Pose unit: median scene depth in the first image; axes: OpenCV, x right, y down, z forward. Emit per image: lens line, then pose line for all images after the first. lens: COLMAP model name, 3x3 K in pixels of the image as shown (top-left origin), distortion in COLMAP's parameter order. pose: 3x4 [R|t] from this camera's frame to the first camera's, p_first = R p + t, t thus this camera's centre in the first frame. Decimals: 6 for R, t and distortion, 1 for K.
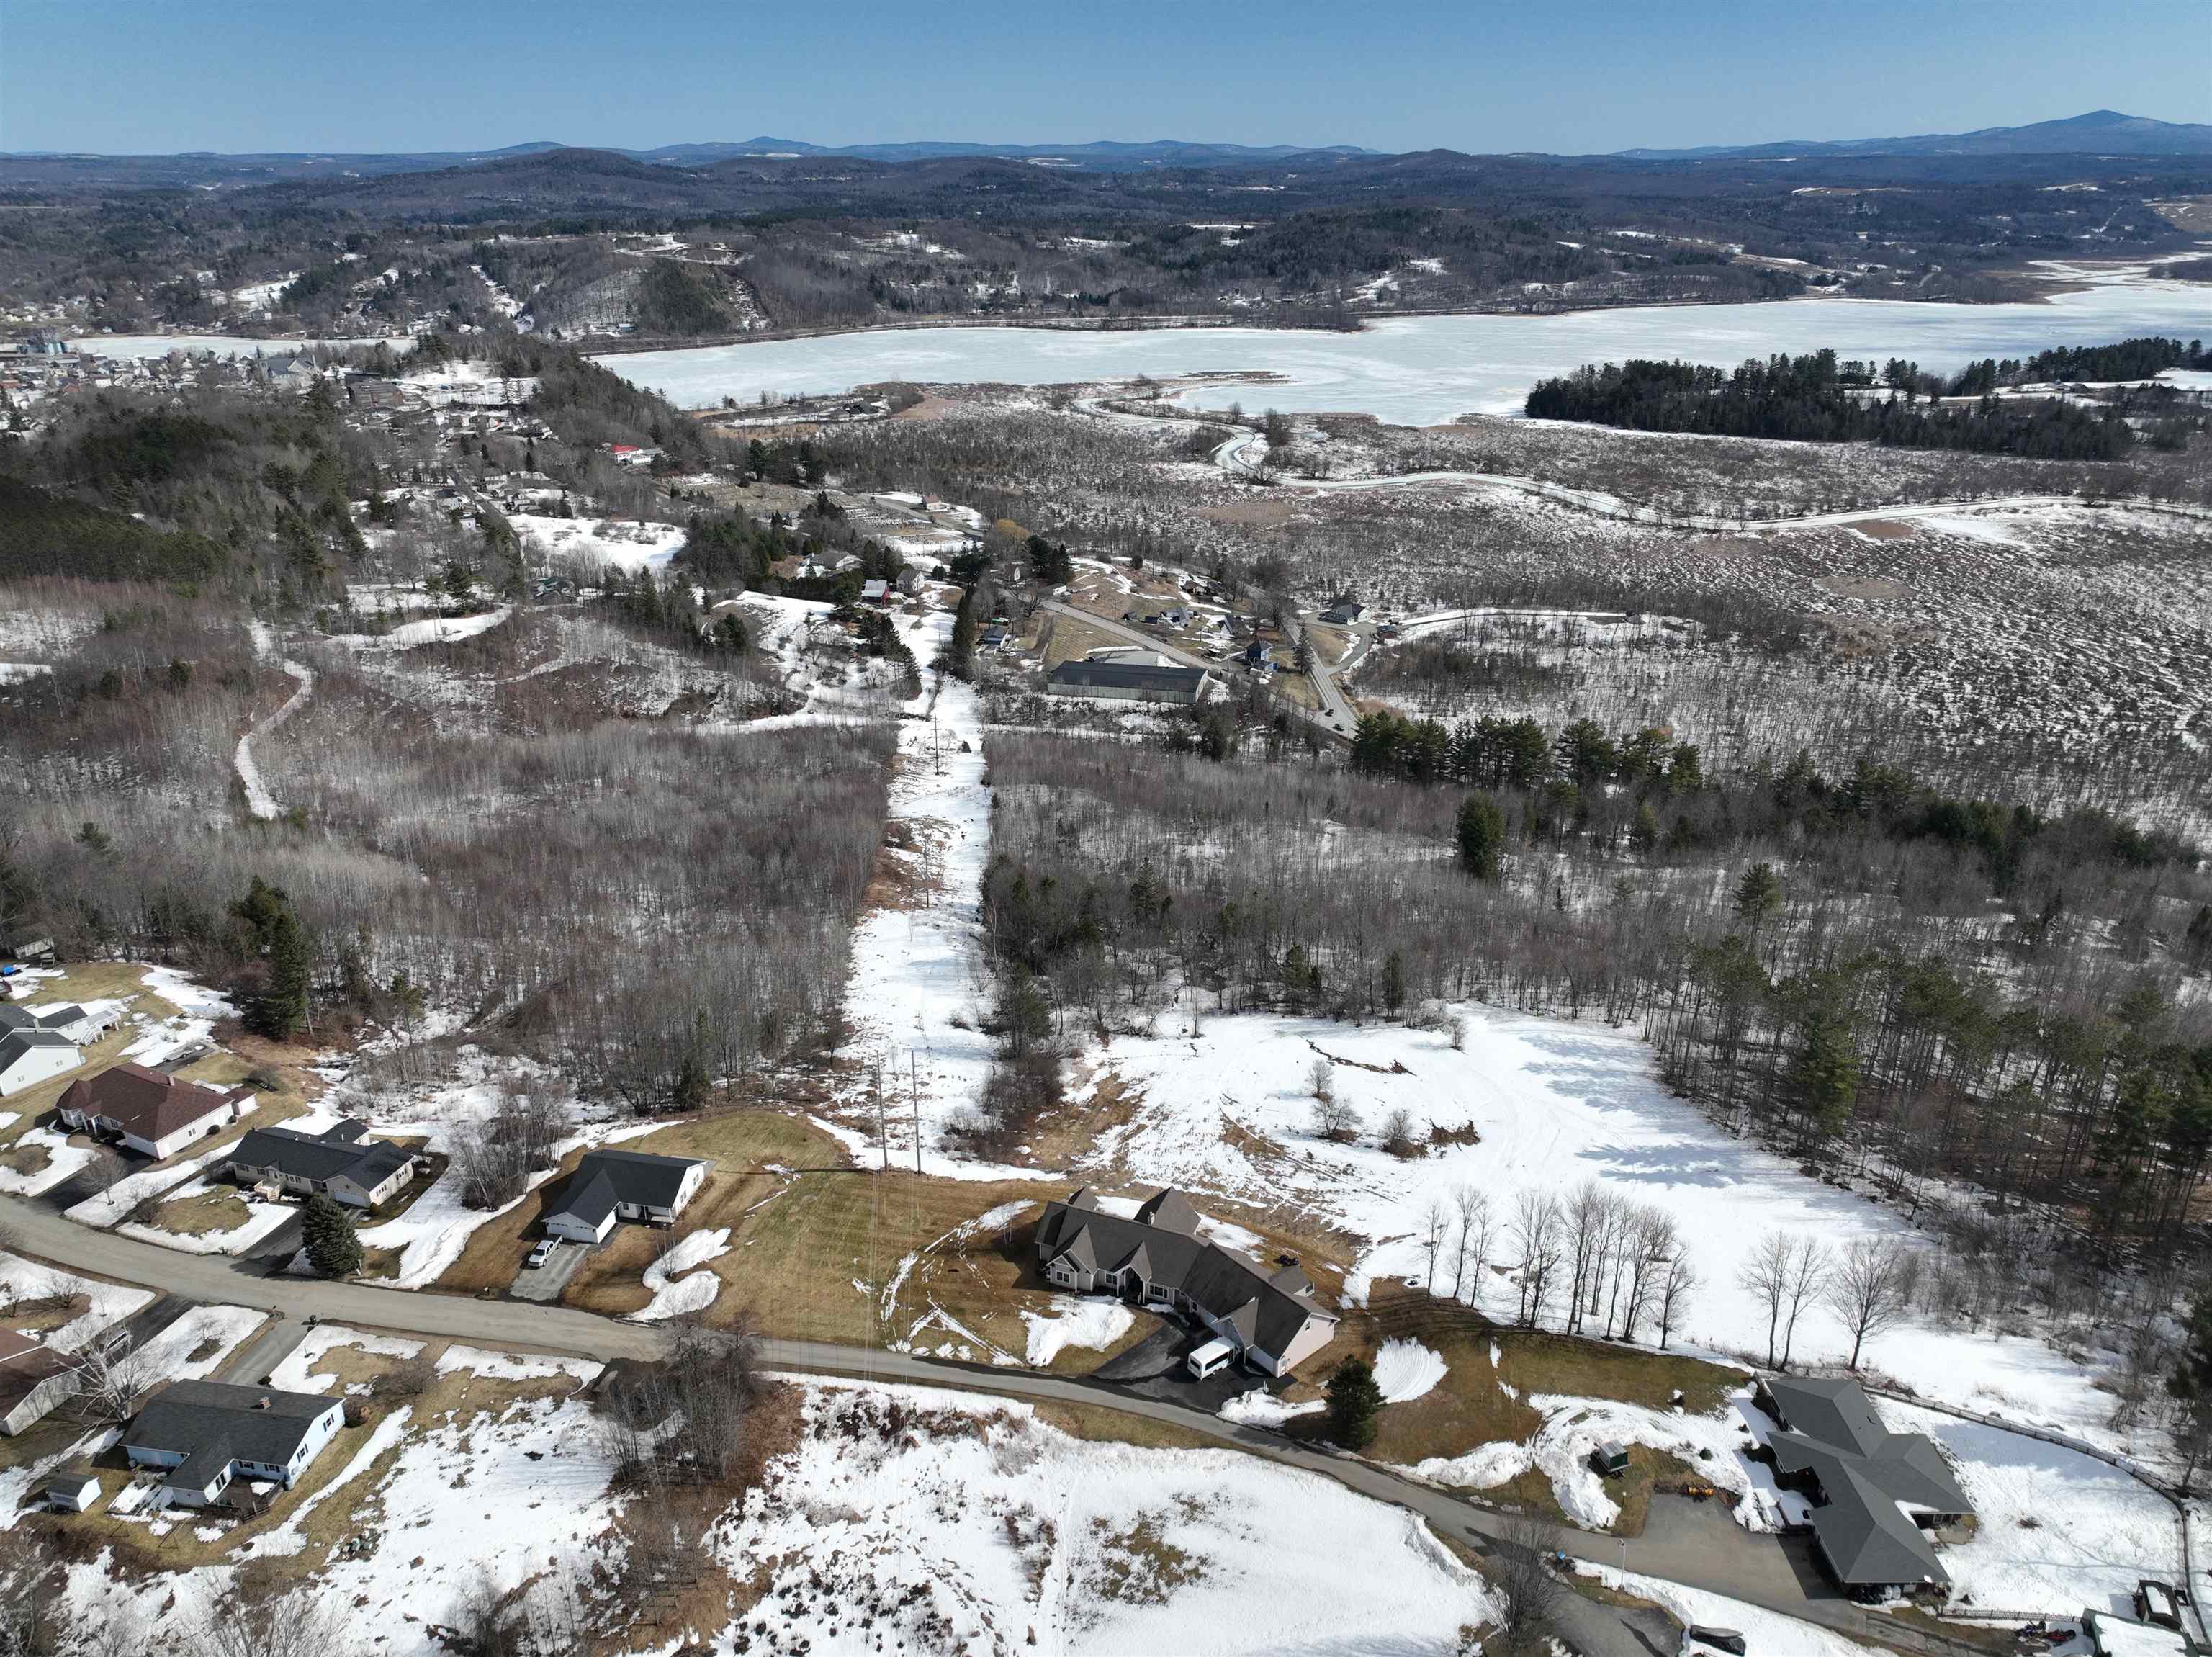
lens RADIAL K [[1543.8, 0, 1100.2], [0, 1543.8, 830.0], [0, 0, 1]] dist [-0.006986, 0.022823]
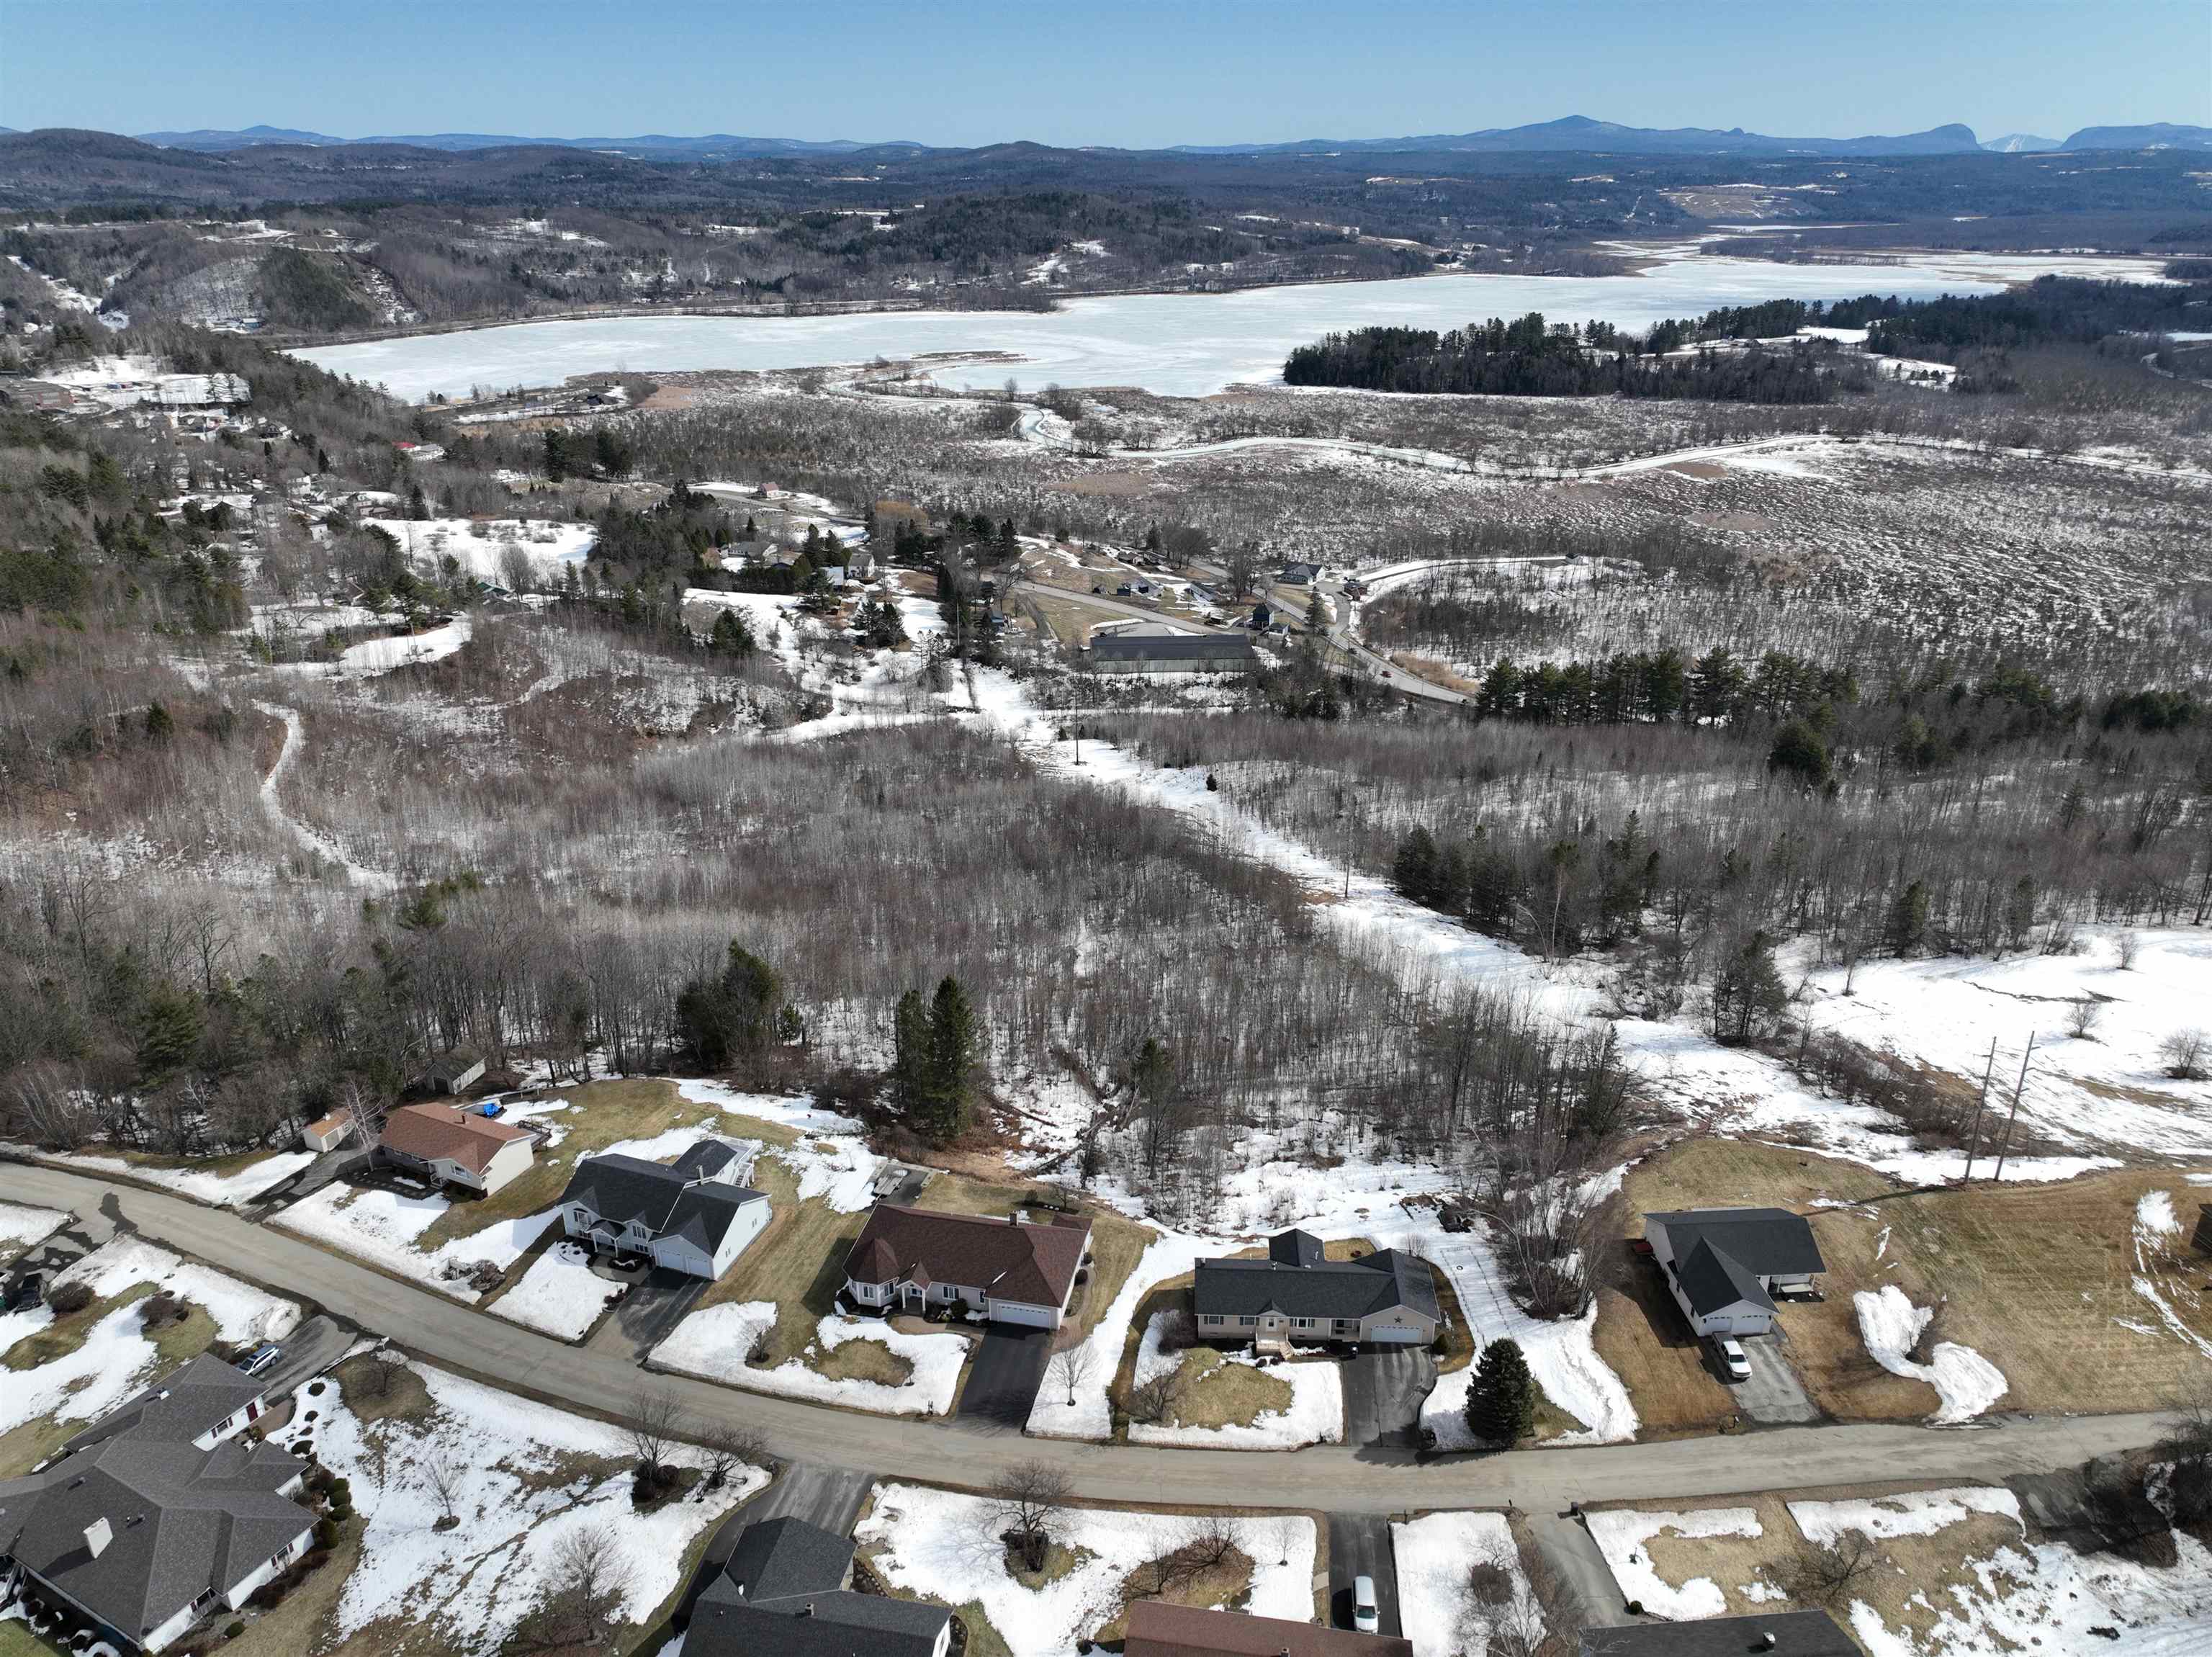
lens RADIAL K [[1543.8, 0, 1117.9], [0, 1543.8, 828.8], [0, 0, 1]] dist [-0.006986, 0.022823]
pose [[0.964927, -0.102022, 0.241882, -0.110870], [0.101393, 0.994732, 0.015078, -0.003650], [-0.242146, 0.009976, 0.970188, 0.046017]]
